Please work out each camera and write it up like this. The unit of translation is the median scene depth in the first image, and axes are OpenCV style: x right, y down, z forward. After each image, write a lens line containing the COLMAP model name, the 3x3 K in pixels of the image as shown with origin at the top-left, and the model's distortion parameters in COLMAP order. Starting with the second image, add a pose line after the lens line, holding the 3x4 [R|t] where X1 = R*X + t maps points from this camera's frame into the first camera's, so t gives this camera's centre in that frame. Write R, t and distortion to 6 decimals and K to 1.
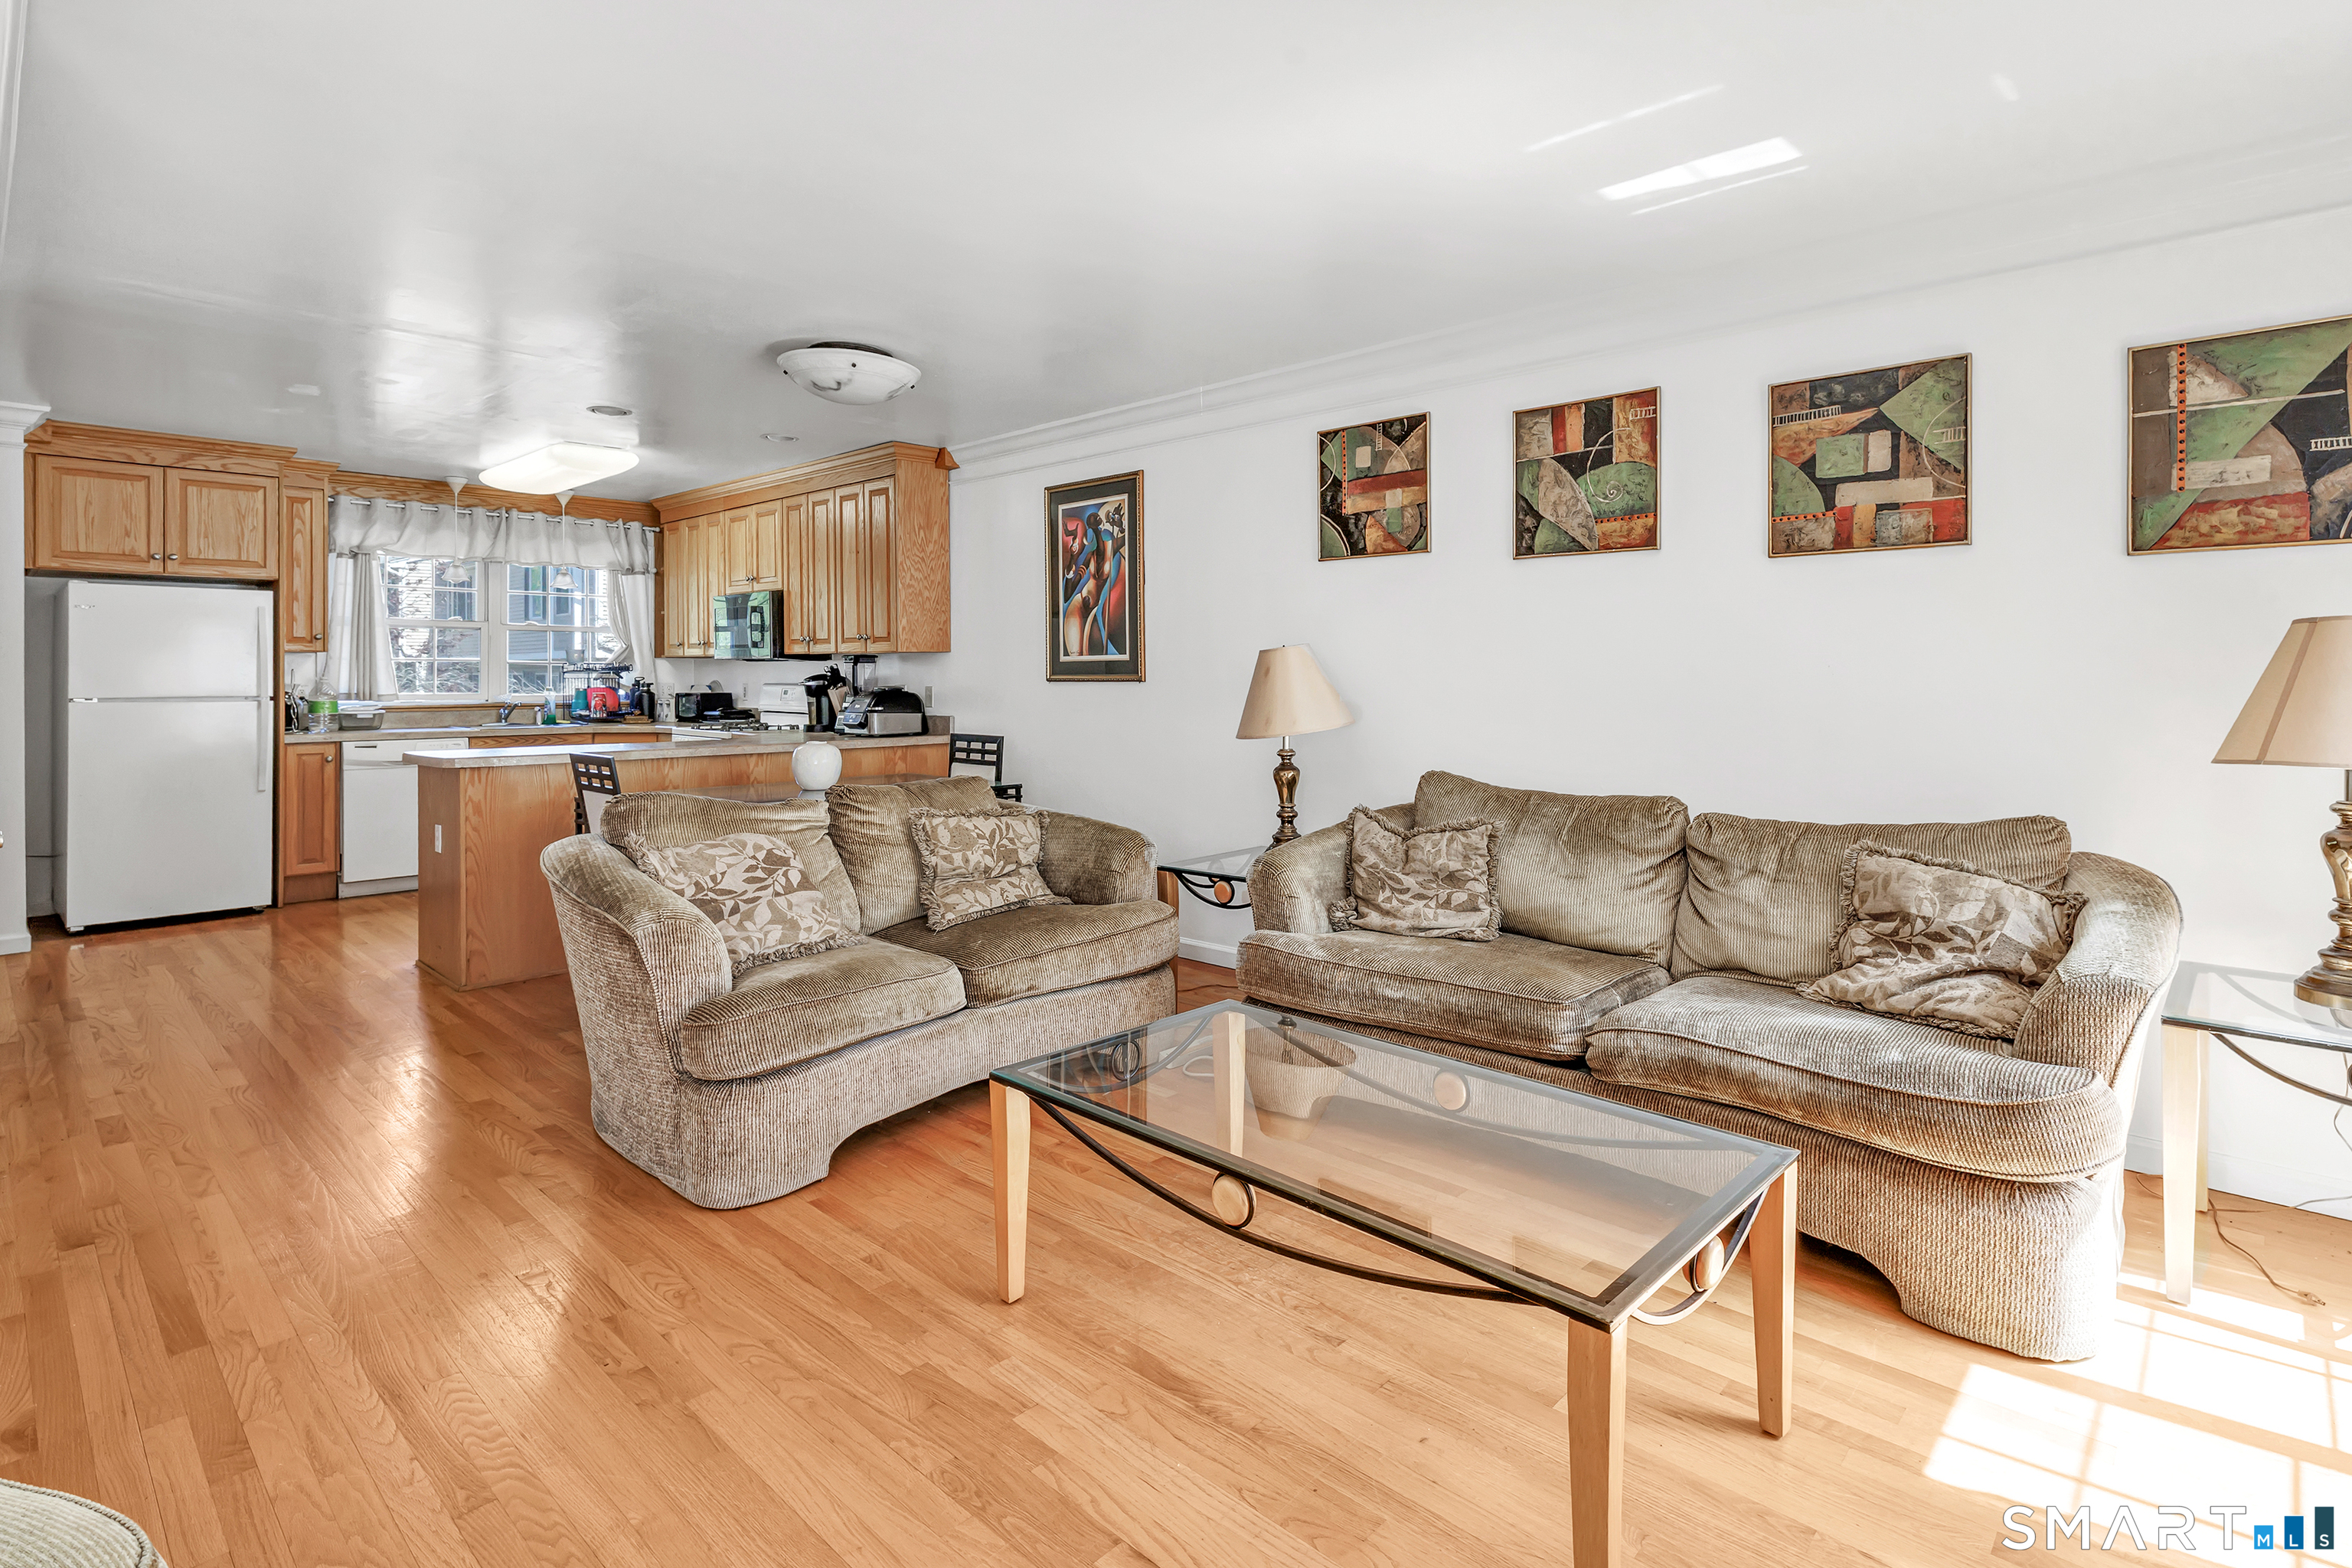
lens RADIAL K [[1145.5, 0, 1234.5], [0, 1145.5, 670.2], [0, 0, 1]] dist [0.003370, -0.001756]
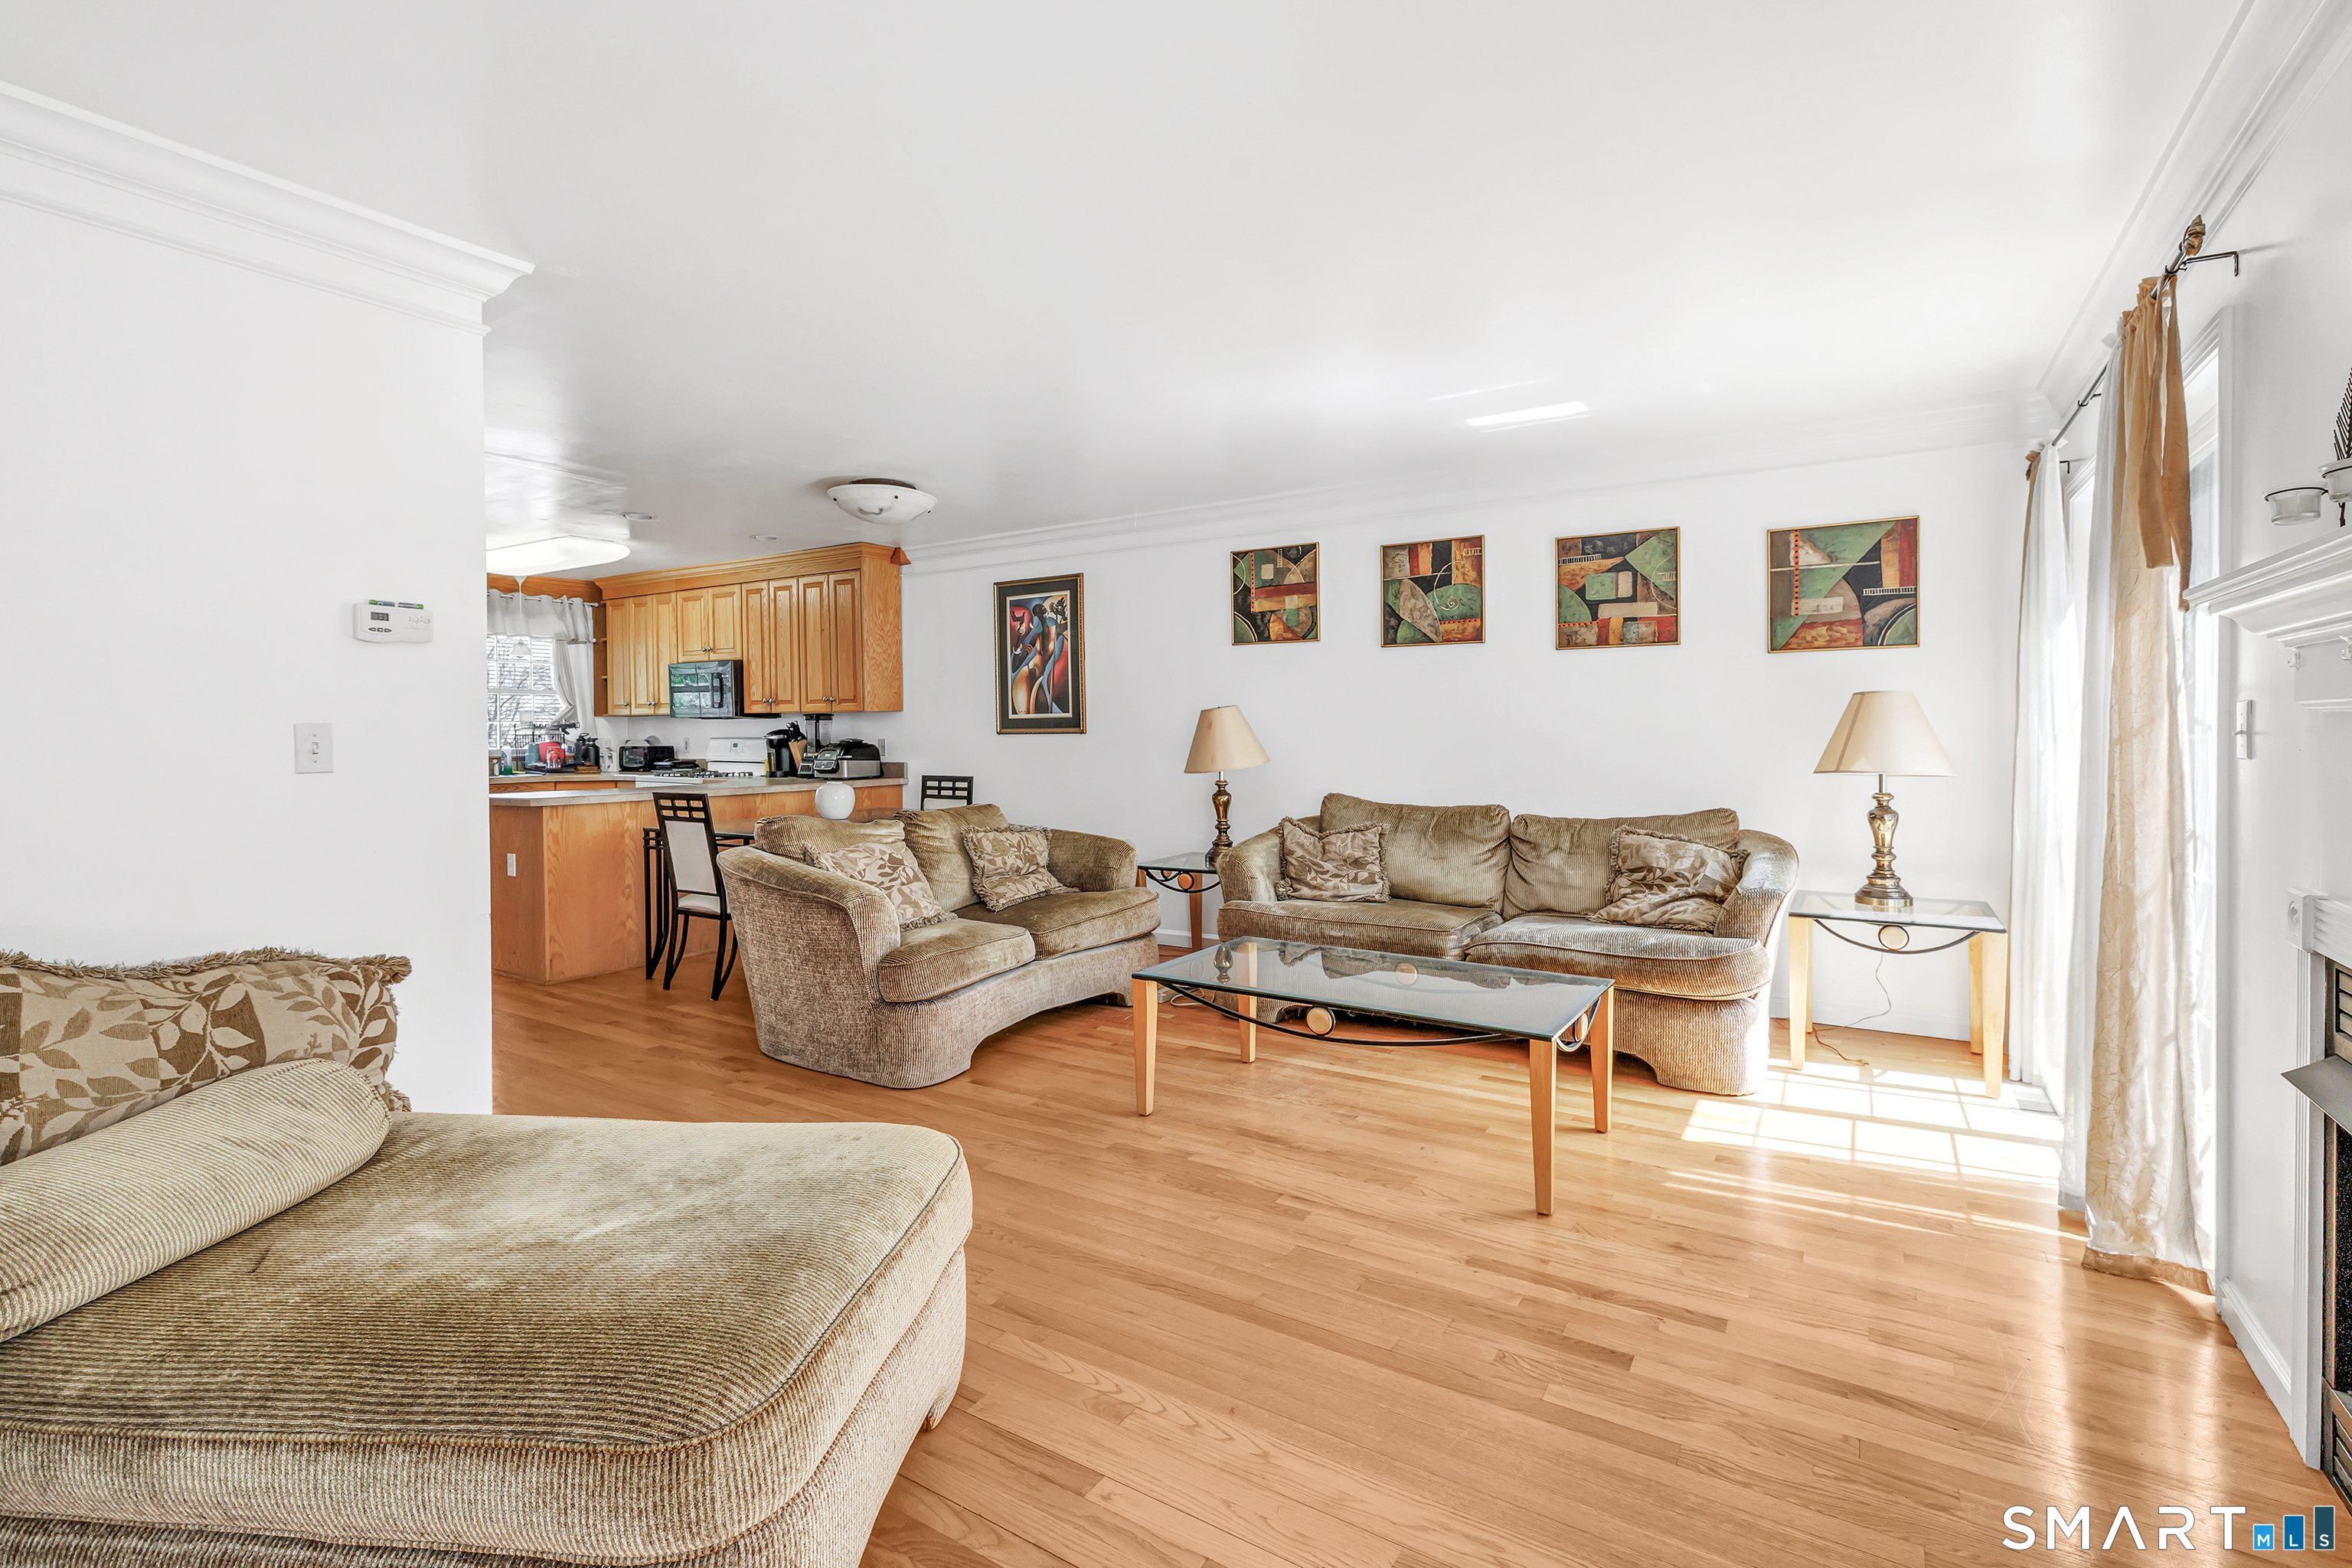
lens RADIAL K [[1083.4, 0, 1129.7], [0, 1083.4, 727.2], [0, 0, 1]] dist [-0.000831, 0.001247]
pose [[0.989822, -0.005165, 0.142219, -0.226806], [0.004884, 0.999985, 0.002324, 0.000114], [-0.142229, -0.001606, 0.989833, -0.266159]]
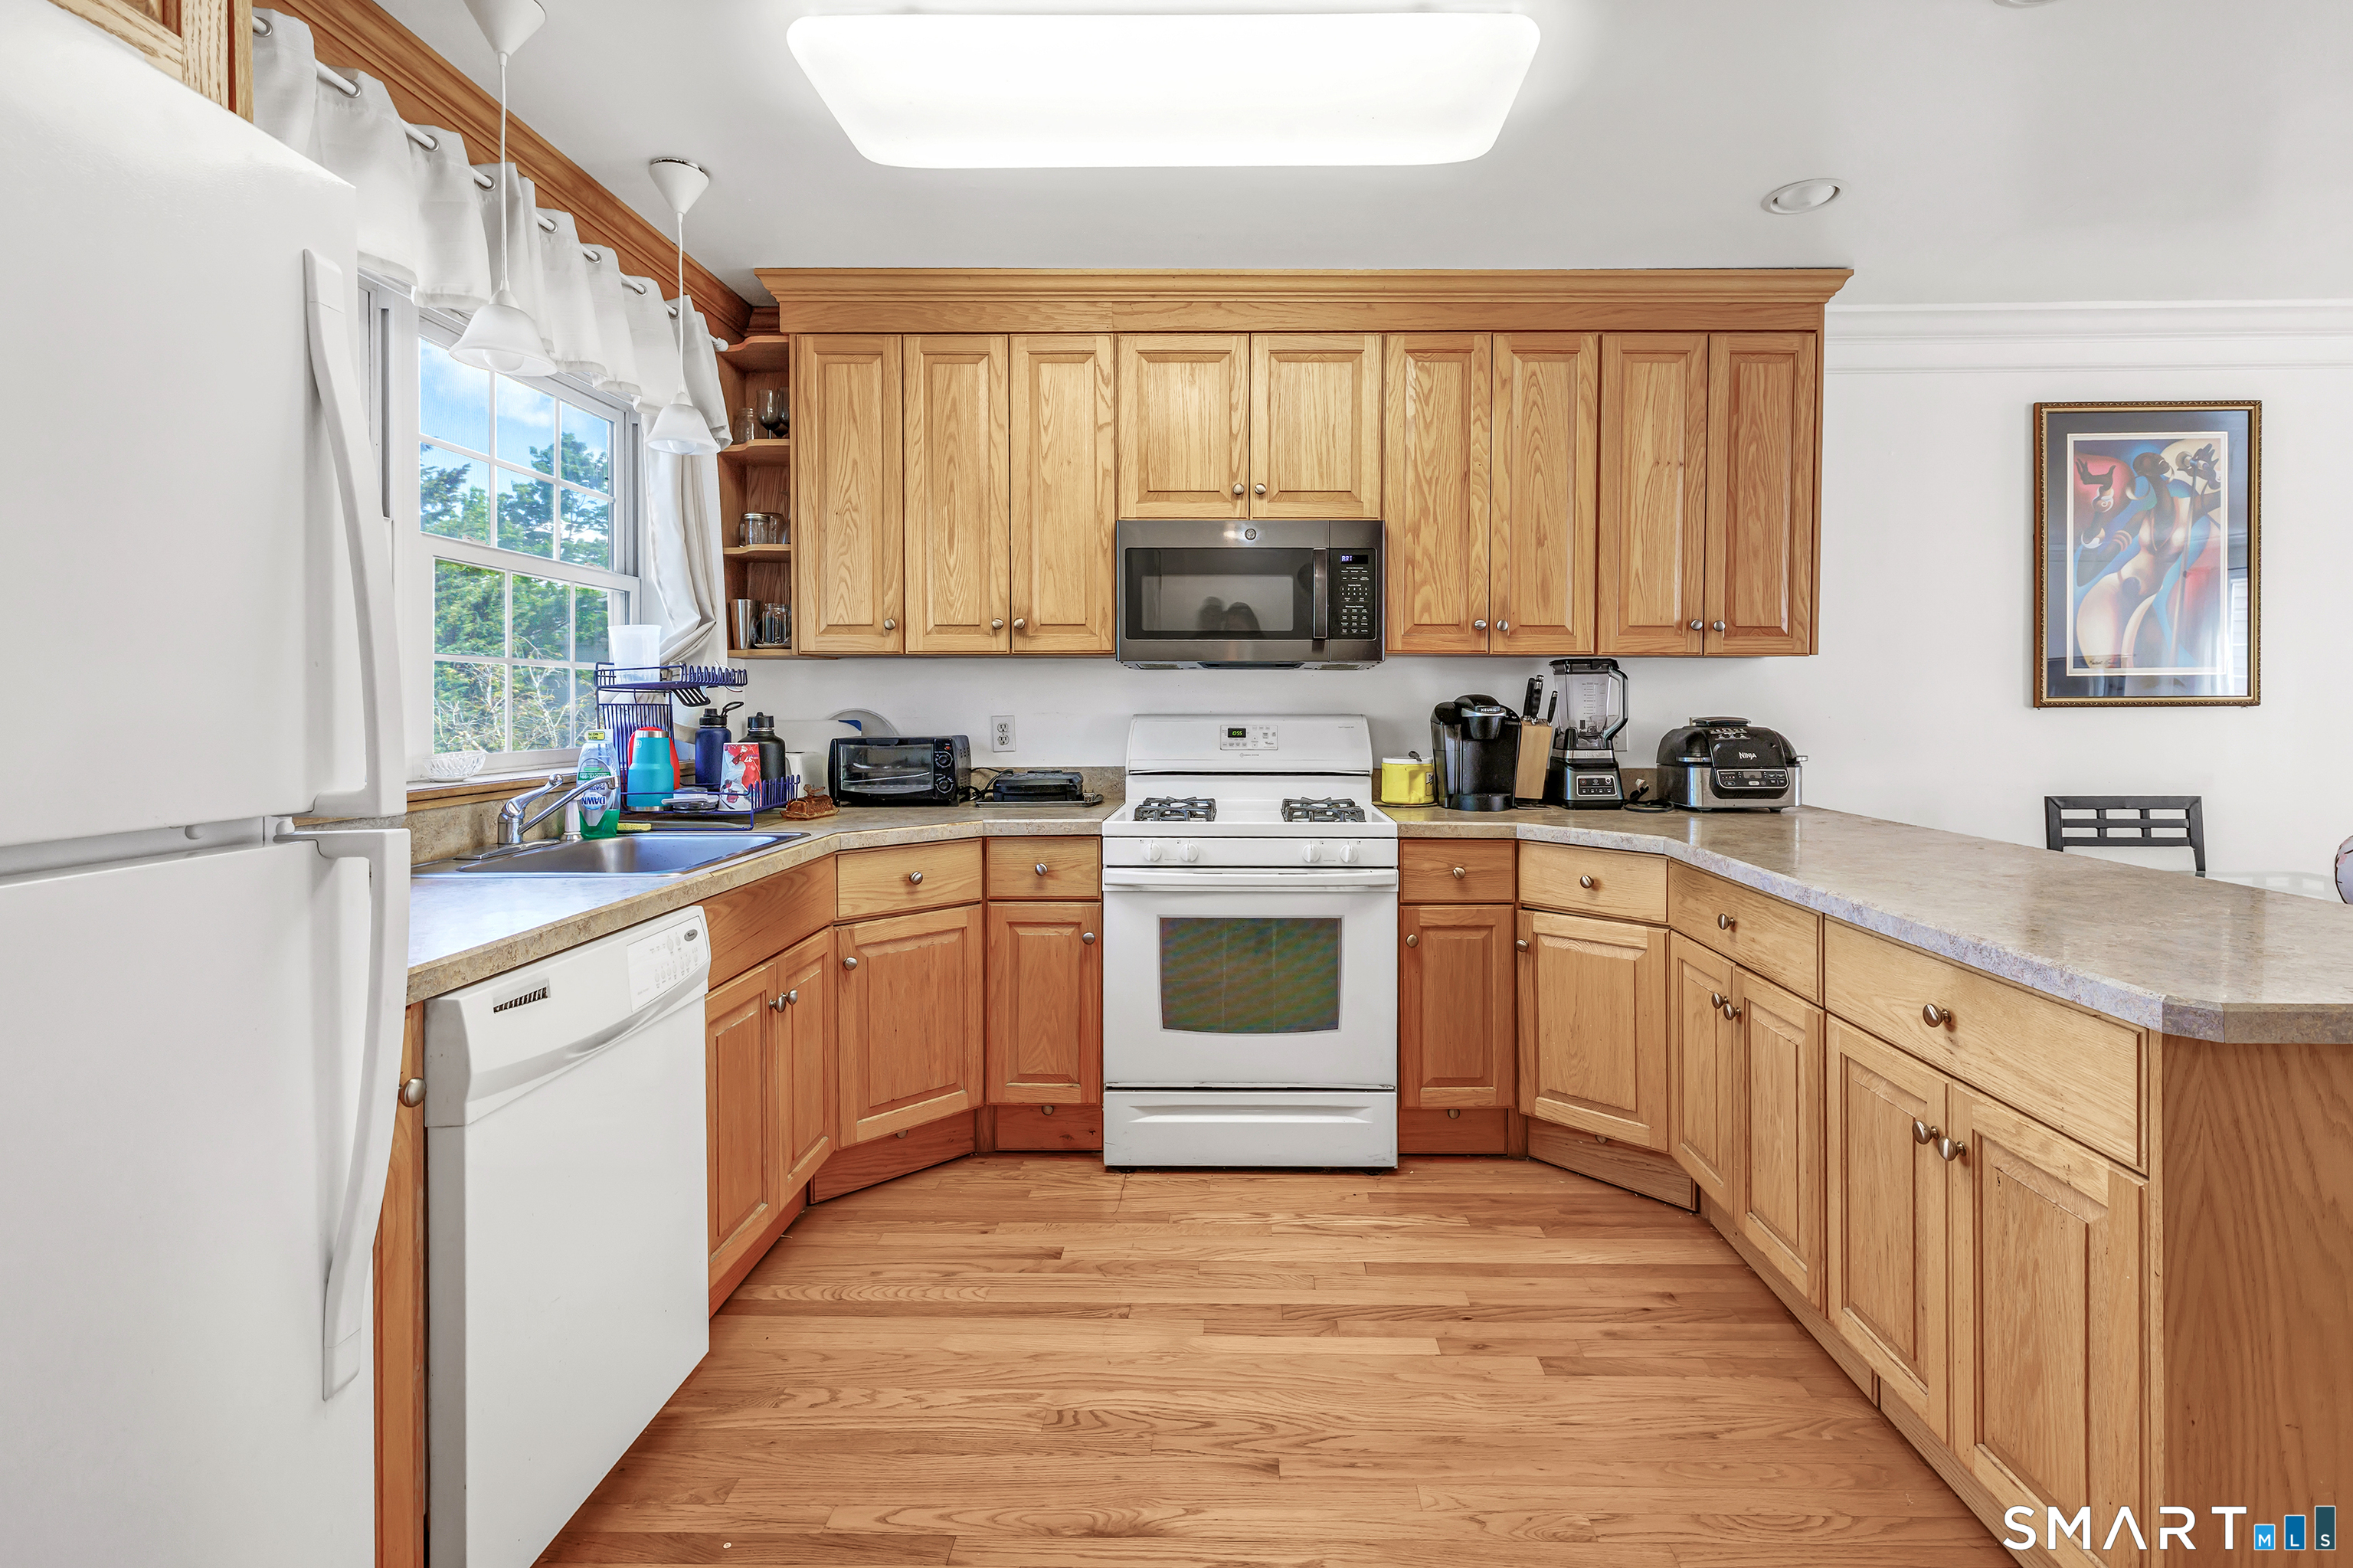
lens RADIAL K [[1083.9, 0, 1214.1], [0, 1083.9, 709.6], [0, 0, 1]] dist [-0.000831, 0.001247]
pose [[0.747370, -0.003932, 0.664397, -1.094988], [-0.001552, 0.999969, 0.007664, 0.008985], [-0.664407, -0.006759, 0.747341, 1.026095]]
